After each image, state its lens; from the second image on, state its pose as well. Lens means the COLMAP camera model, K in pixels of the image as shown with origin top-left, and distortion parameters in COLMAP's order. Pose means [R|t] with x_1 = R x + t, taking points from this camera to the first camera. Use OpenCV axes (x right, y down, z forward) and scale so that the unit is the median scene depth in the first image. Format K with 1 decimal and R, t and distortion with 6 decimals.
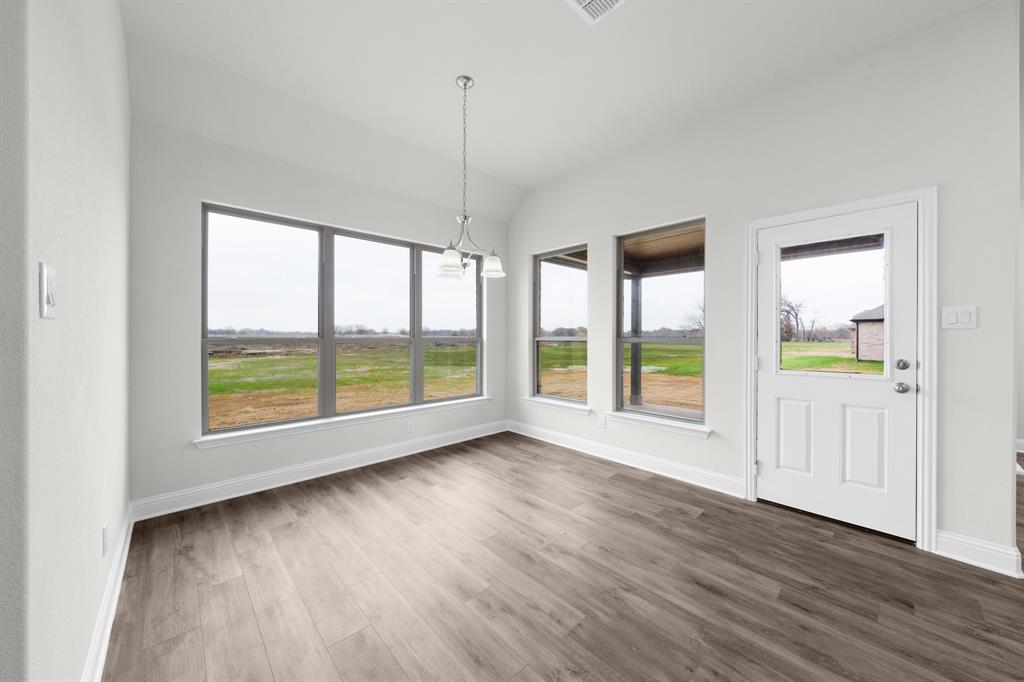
lens RADIAL K [[368.0, 0, 511.1], [0, 368.0, 337.2], [0, 0, 1]] dist [-0.001656, -0.000187]
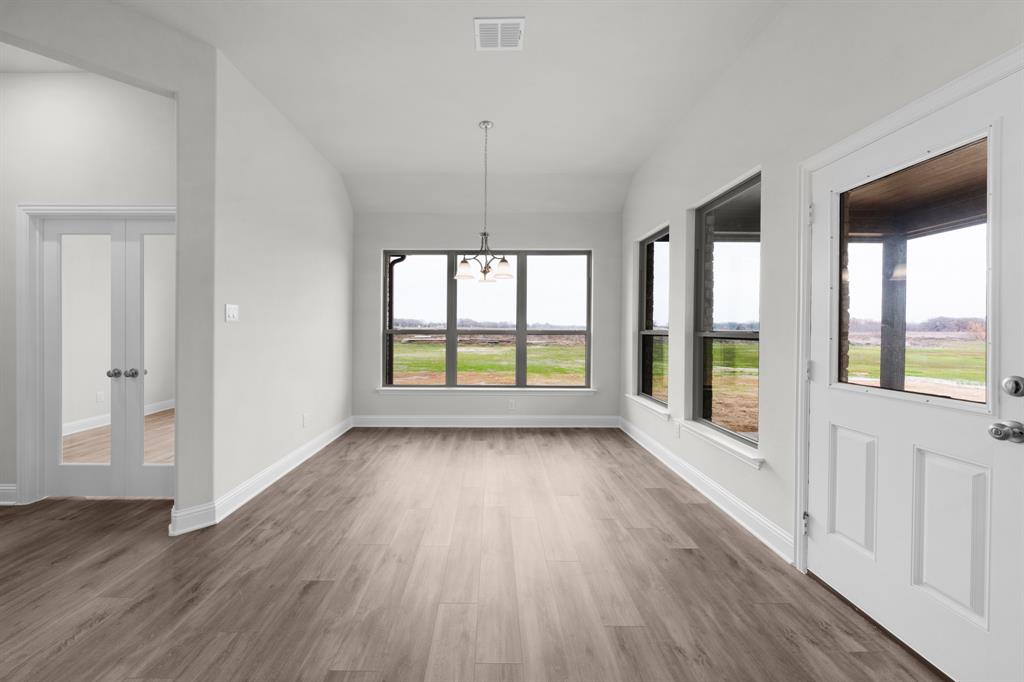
lens RADIAL K [[382.7, 0, 490.1], [0, 382.7, 326.6], [0, 0, 1]] dist [-0.000079, 0.000016]
pose [[0.709830, -0.001490, -0.704371, 0.680760], [-0.006377, 0.999943, -0.008541, 0.000981], [0.704344, 0.010555, 0.709781, 0.077244]]
